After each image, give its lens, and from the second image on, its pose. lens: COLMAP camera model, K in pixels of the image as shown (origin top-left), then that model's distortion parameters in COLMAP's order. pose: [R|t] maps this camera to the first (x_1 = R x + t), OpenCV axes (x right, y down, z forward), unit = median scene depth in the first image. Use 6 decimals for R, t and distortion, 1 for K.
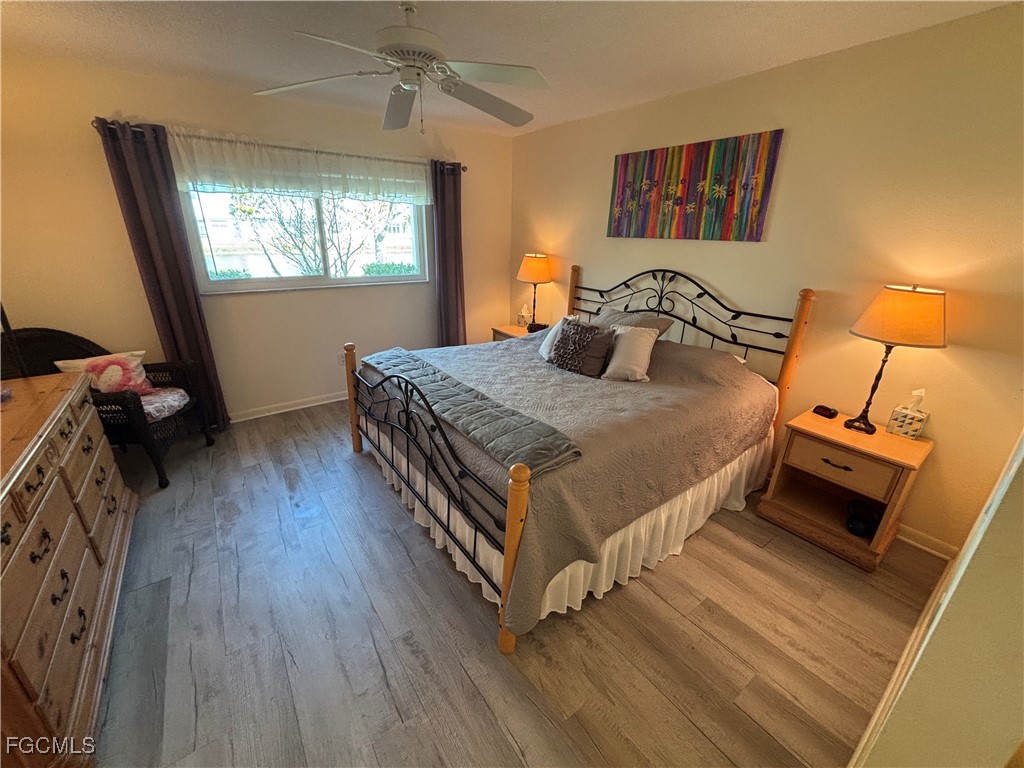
lens RADIAL K [[412.0, 0, 513.9], [0, 412.0, 391.7], [0, 0, 1]] dist [-0.000321, 0.000499]
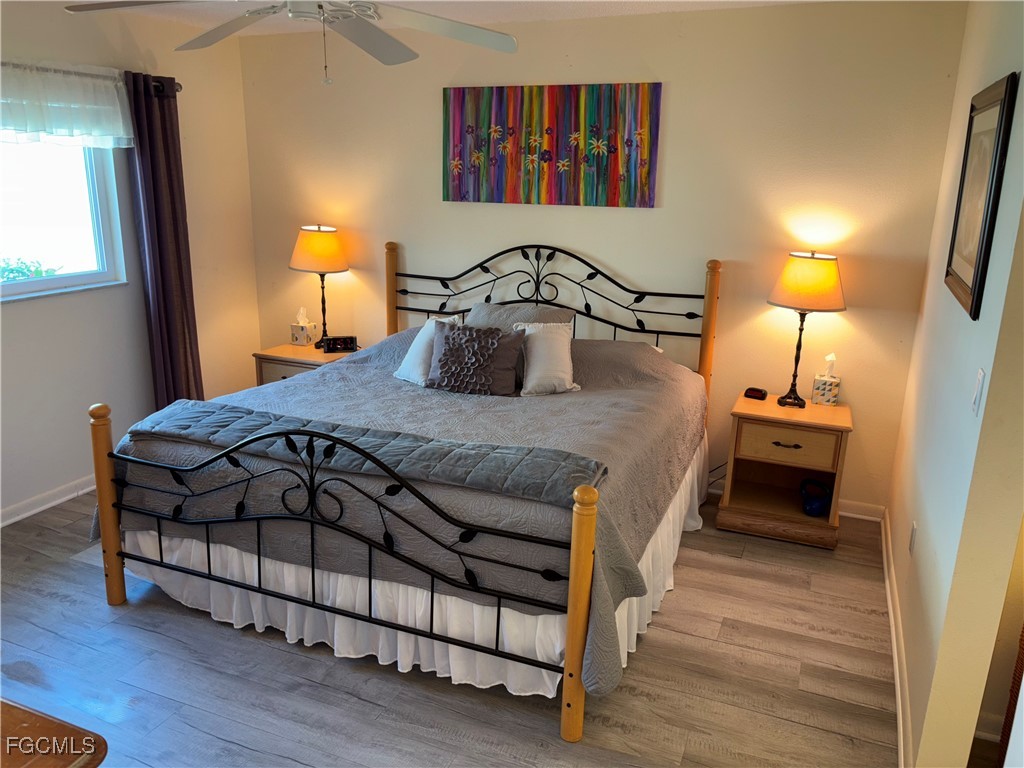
lens RADIAL K [[776.3, 0, 512.9], [0, 776.3, 410.4], [0, 0, 1]] dist [0.046186, -0.054870]
pose [[0.855615, -0.154595, 0.493987, -0.465826], [0.185991, 0.982442, -0.014690, 0.009665], [-0.483042, 0.104446, 0.869345, -0.185071]]
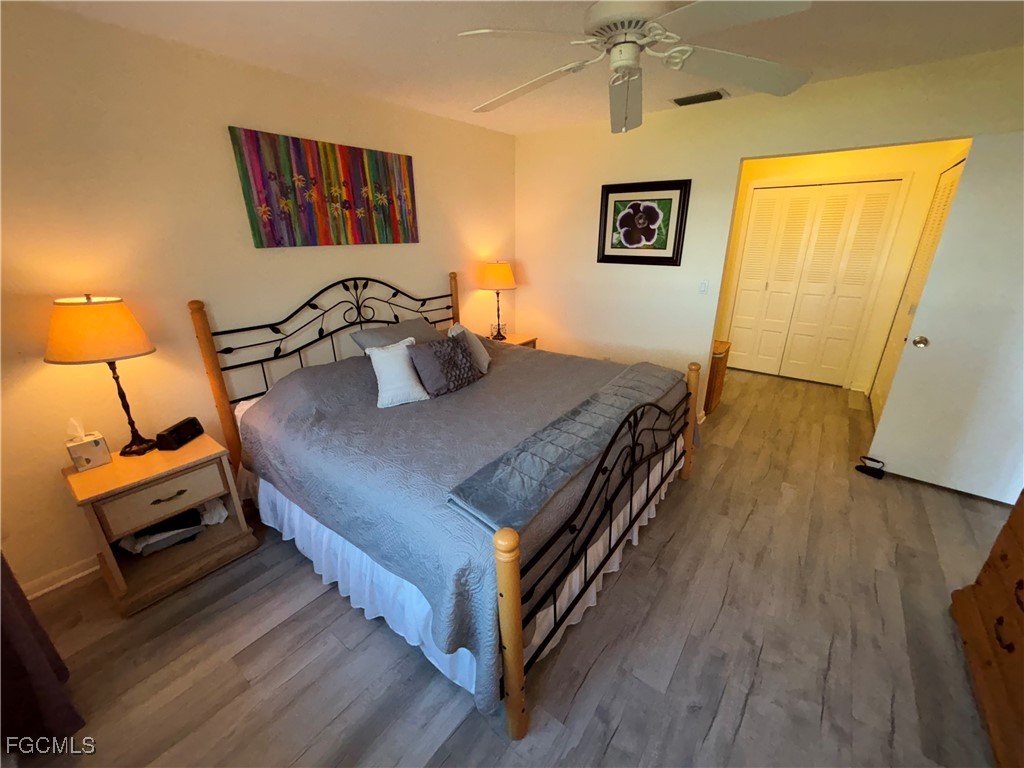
lens RADIAL K [[412.0, 0, 519.2], [0, 412.0, 395.5], [0, 0, 1]] dist [-0.000321, 0.000499]
pose [[-0.272335, -0.355047, 0.894302, -0.754471], [0.370156, 0.819247, 0.437971, -0.395683], [-0.888154, 0.450306, -0.091687, 0.993362]]
